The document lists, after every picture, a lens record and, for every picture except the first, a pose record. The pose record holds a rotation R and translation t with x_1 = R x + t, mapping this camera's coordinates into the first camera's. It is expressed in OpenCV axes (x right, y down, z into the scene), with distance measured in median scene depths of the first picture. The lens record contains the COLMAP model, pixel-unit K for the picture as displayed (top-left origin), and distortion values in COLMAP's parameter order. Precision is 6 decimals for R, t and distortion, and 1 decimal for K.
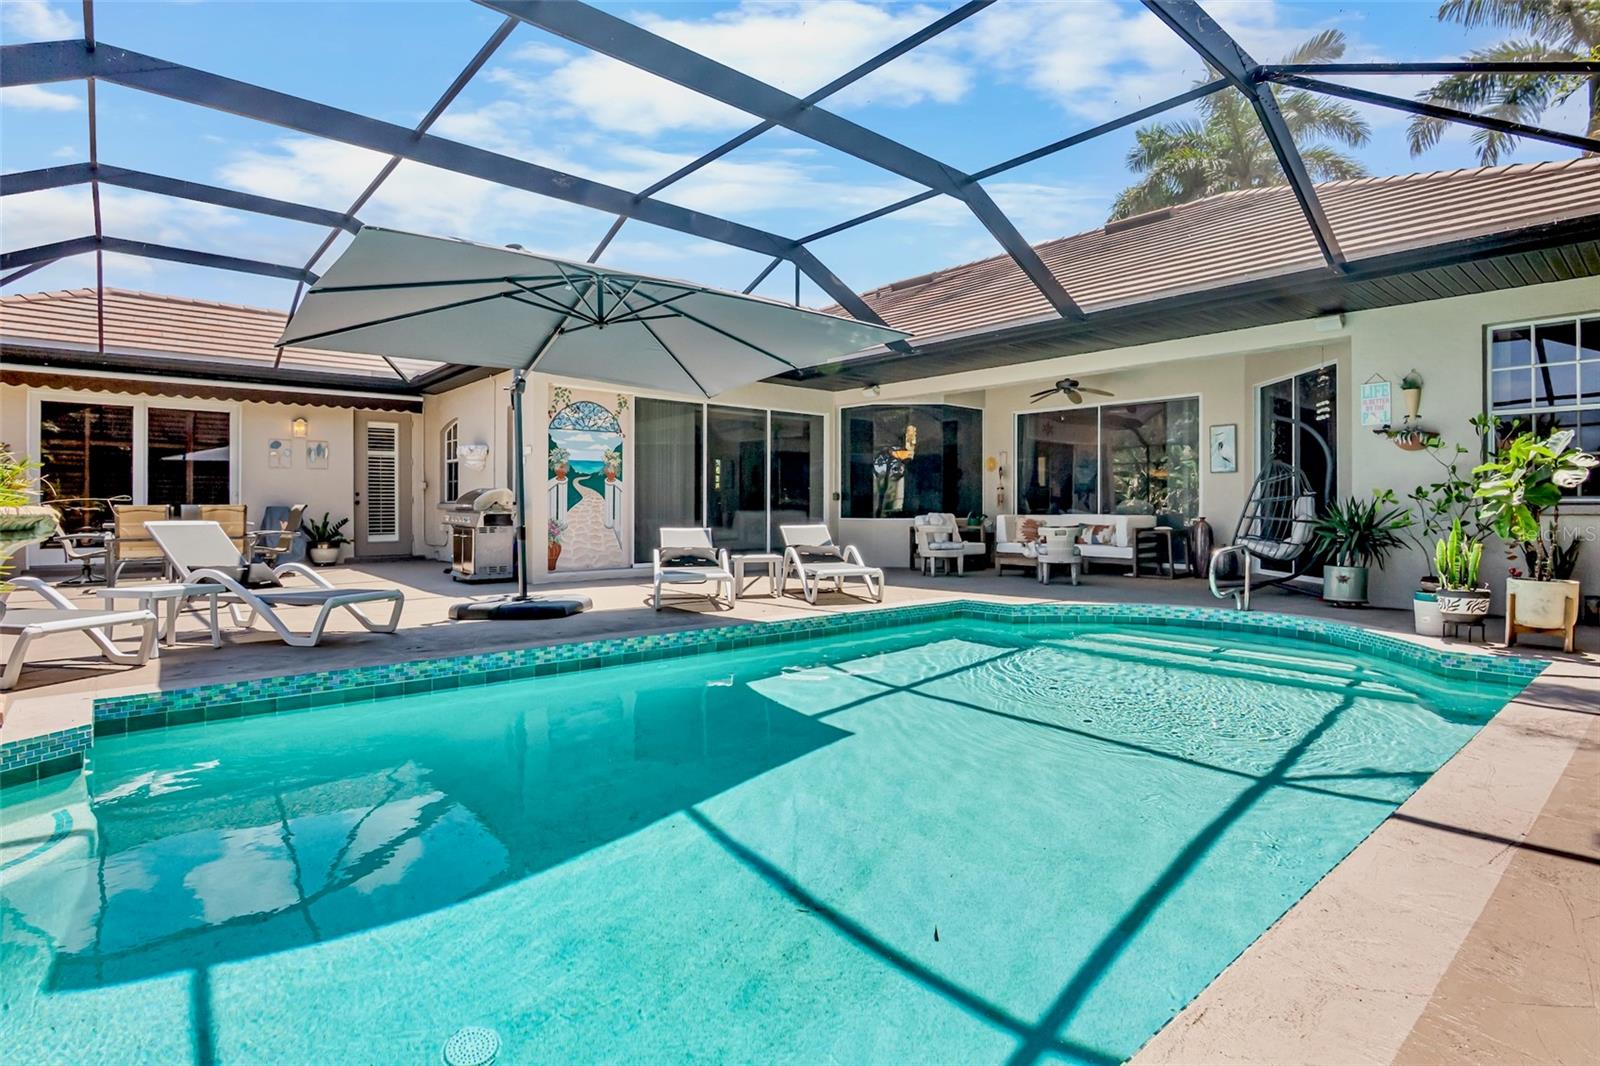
lens RADIAL K [[795.4, 0, 795.8], [0, 795.4, 500.1], [0, 0, 1]] dist [-0.018130, -0.000112]
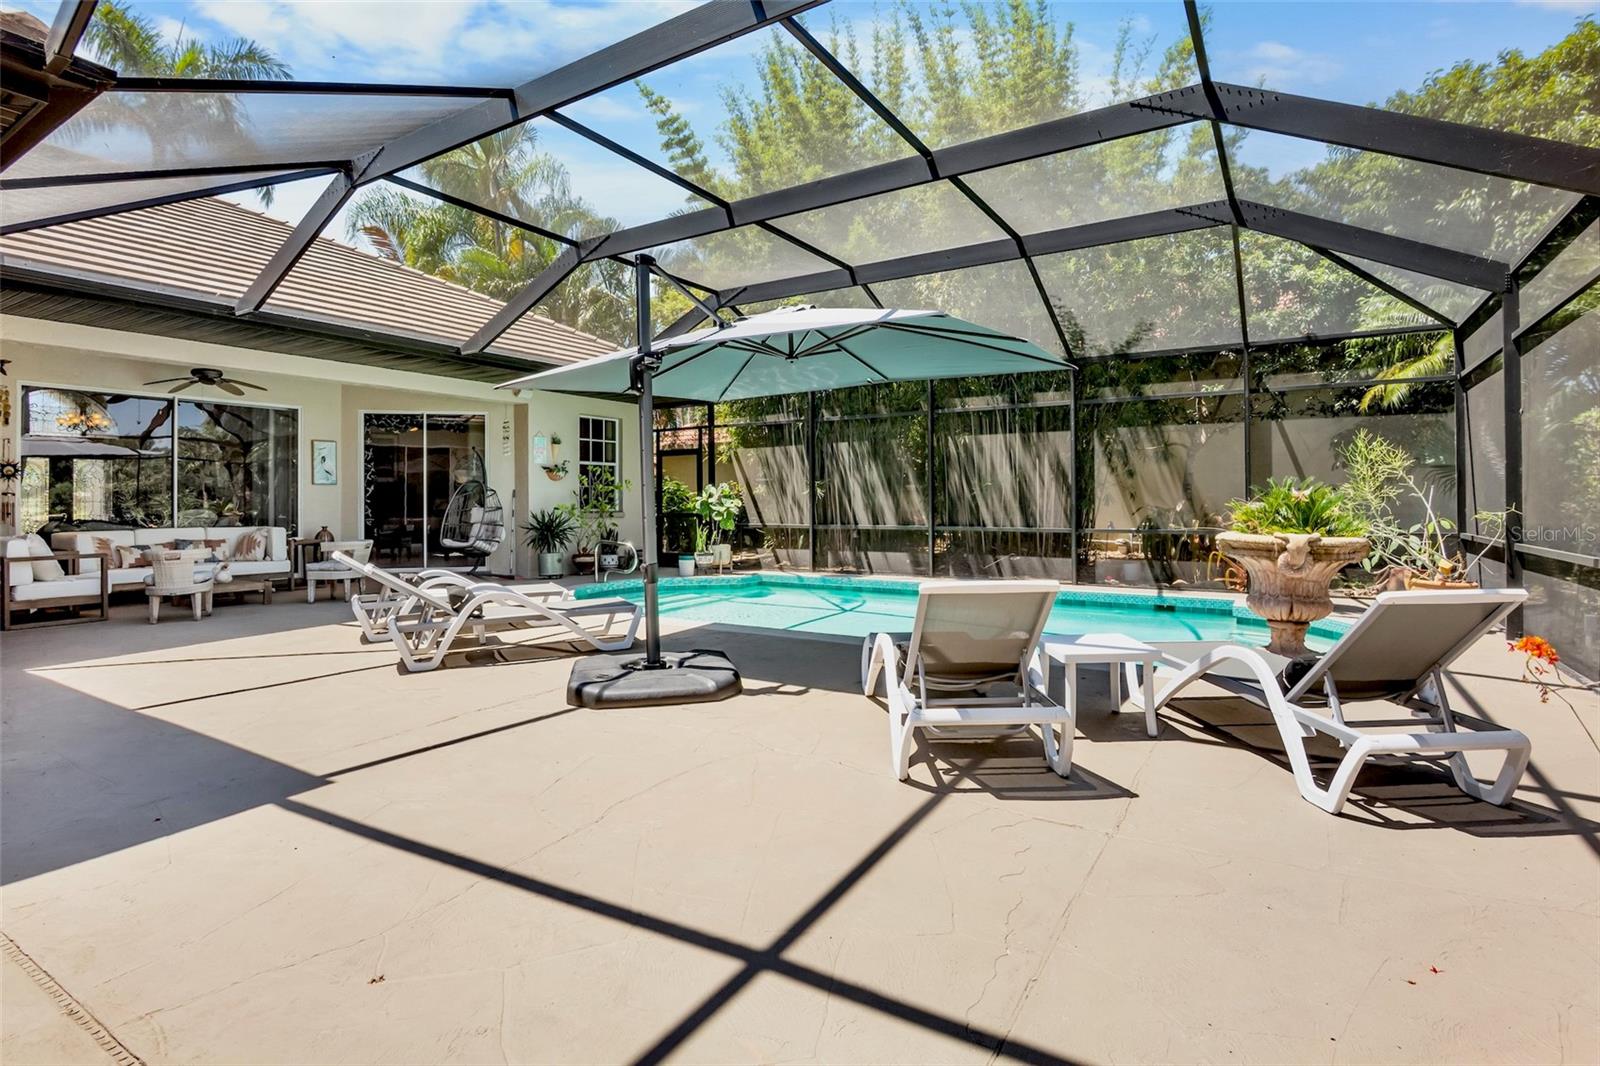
lens RADIAL K [[795.4, 0, 795.8], [0, 795.4, 500.1], [0, 0, 1]] dist [-0.018130, -0.000112]
pose [[-0.290207, 0.000097, 0.956964, -0.721352], [-0.003676, 0.999993, -0.001217, -0.015184], [-0.956957, -0.003871, -0.290204, 0.713807]]
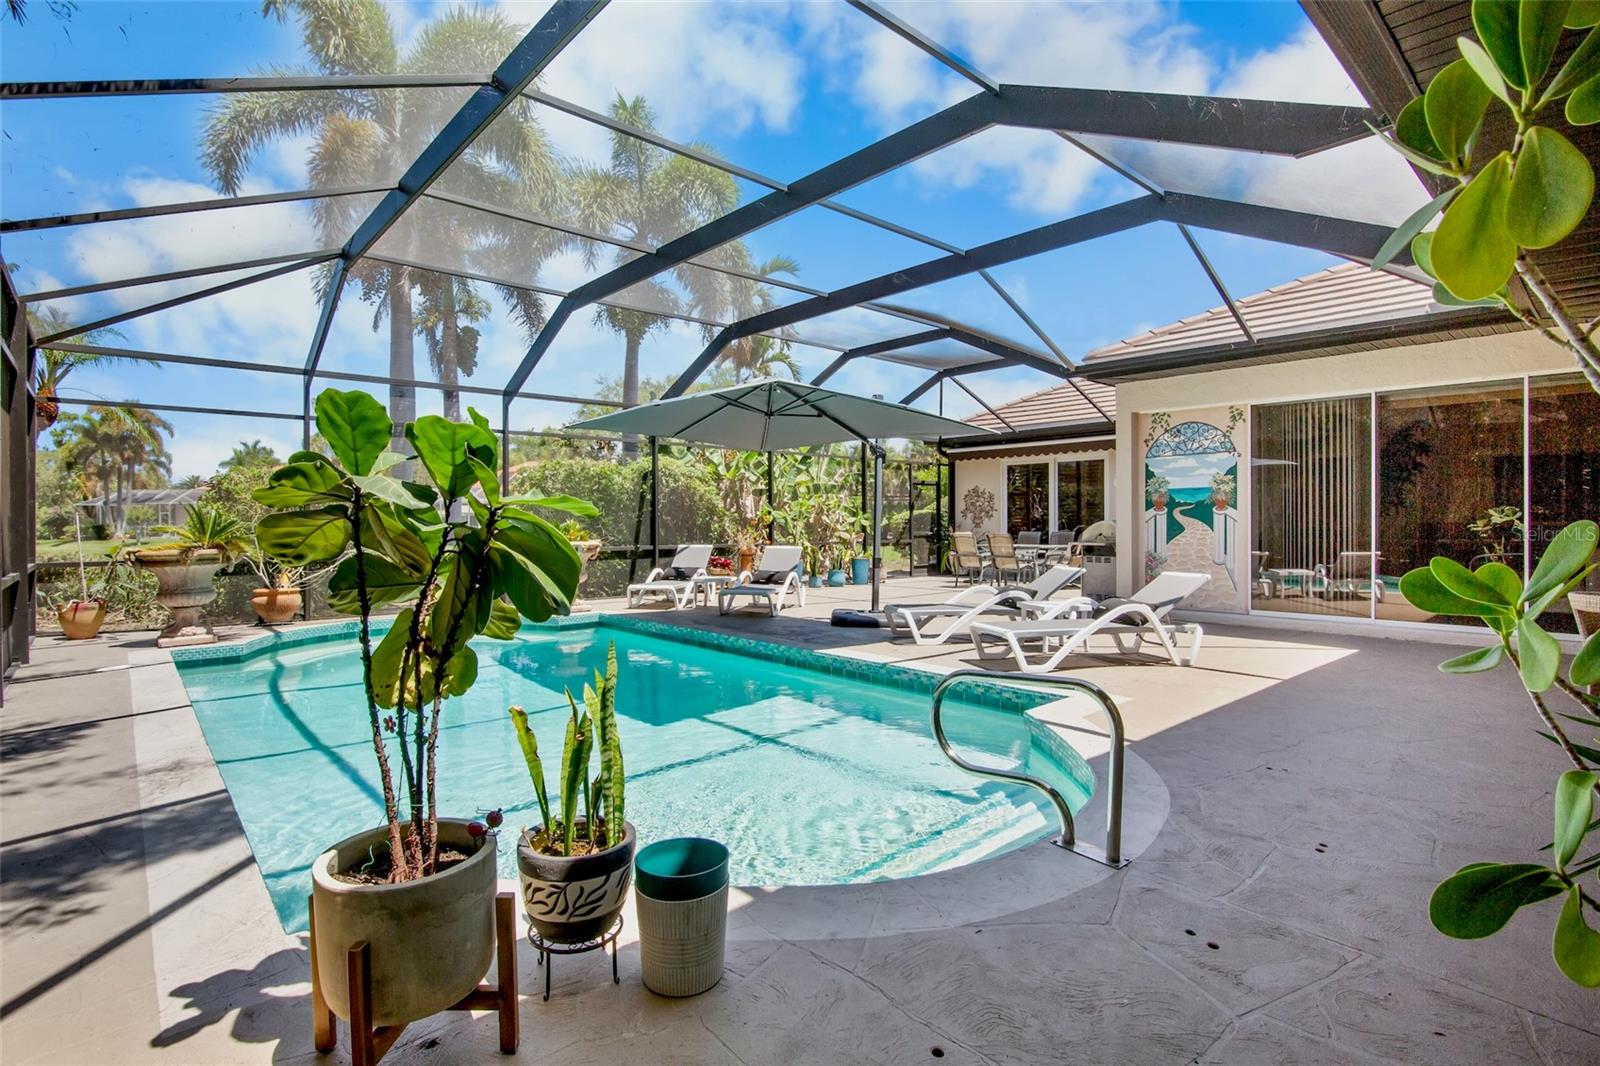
lens RADIAL K [[783.3, 0, 844.8], [0, 783.3, 525.7], [0, 0, 1]] dist [-0.017495, -0.000073]
pose [[0.048001, 0.004840, -0.998836, 0.607670], [0.013168, 0.999898, 0.005478, -0.017073], [0.998760, -0.013415, 0.047932, 0.574692]]
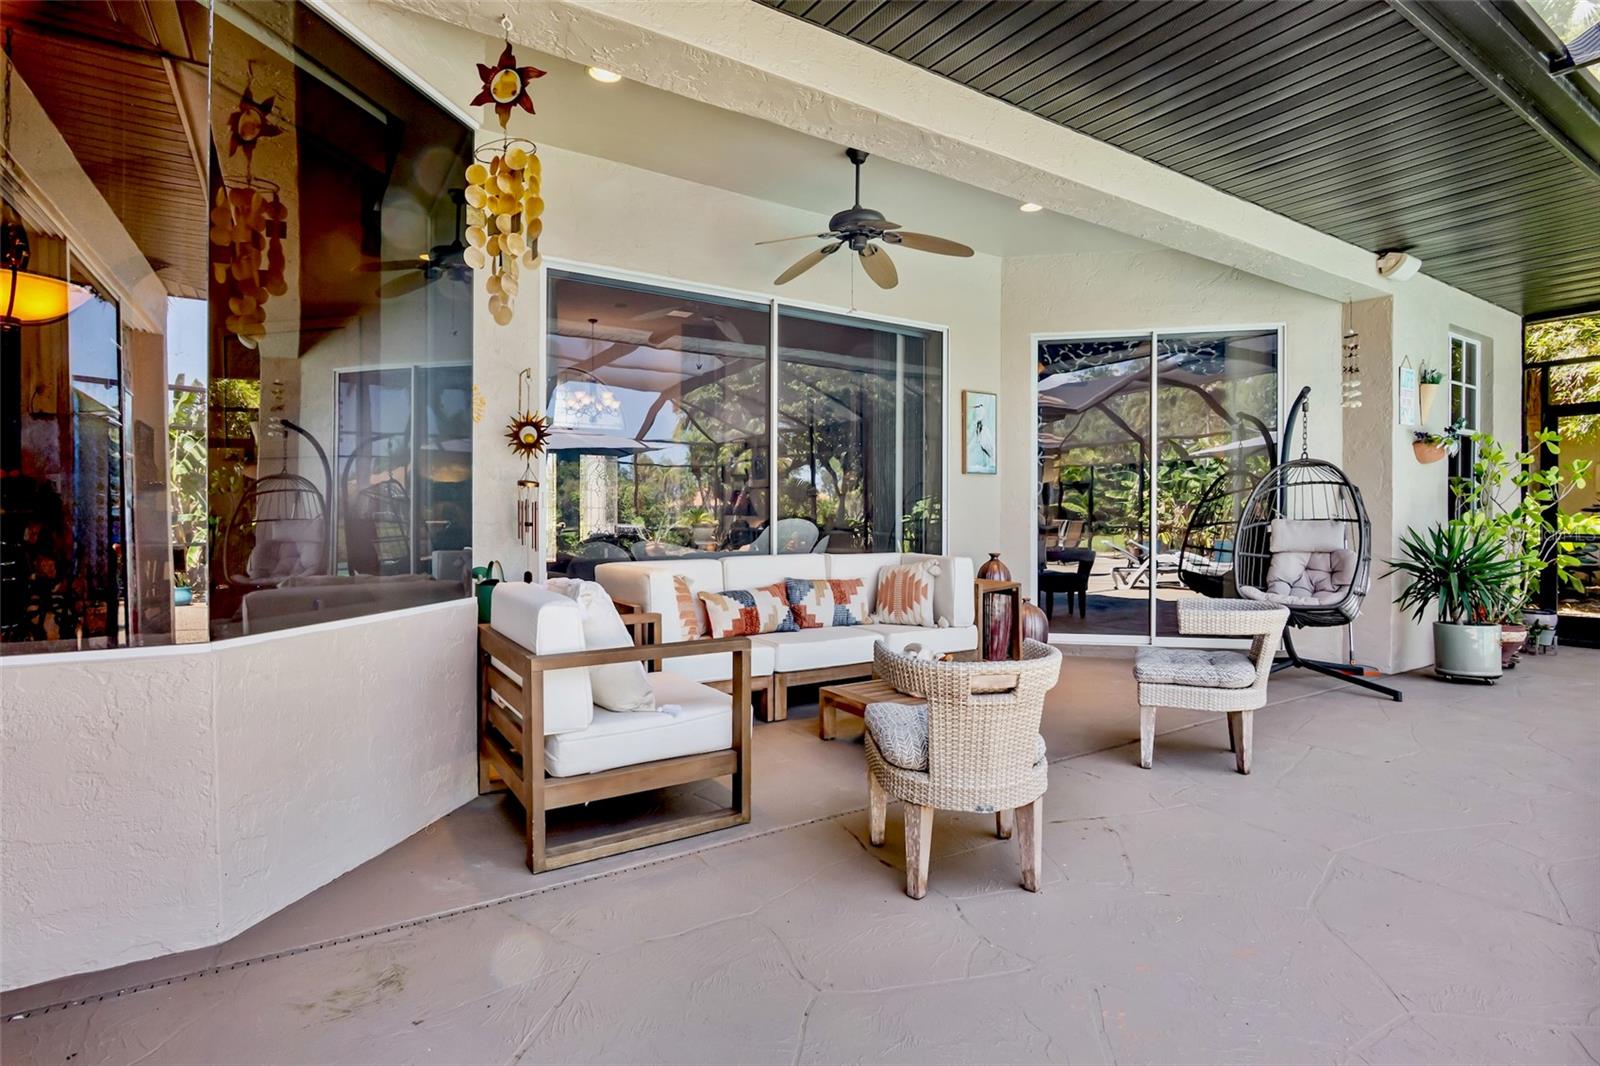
lens RADIAL K [[795.4, 0, 795.8], [0, 795.4, 500.1], [0, 0, 1]] dist [-0.018130, -0.000112]
pose [[0.140356, 0.017819, 0.989941, -0.052004], [-0.010005, 0.999813, -0.016578, -0.004729], [-0.990050, -0.007577, 0.140508, 1.090058]]
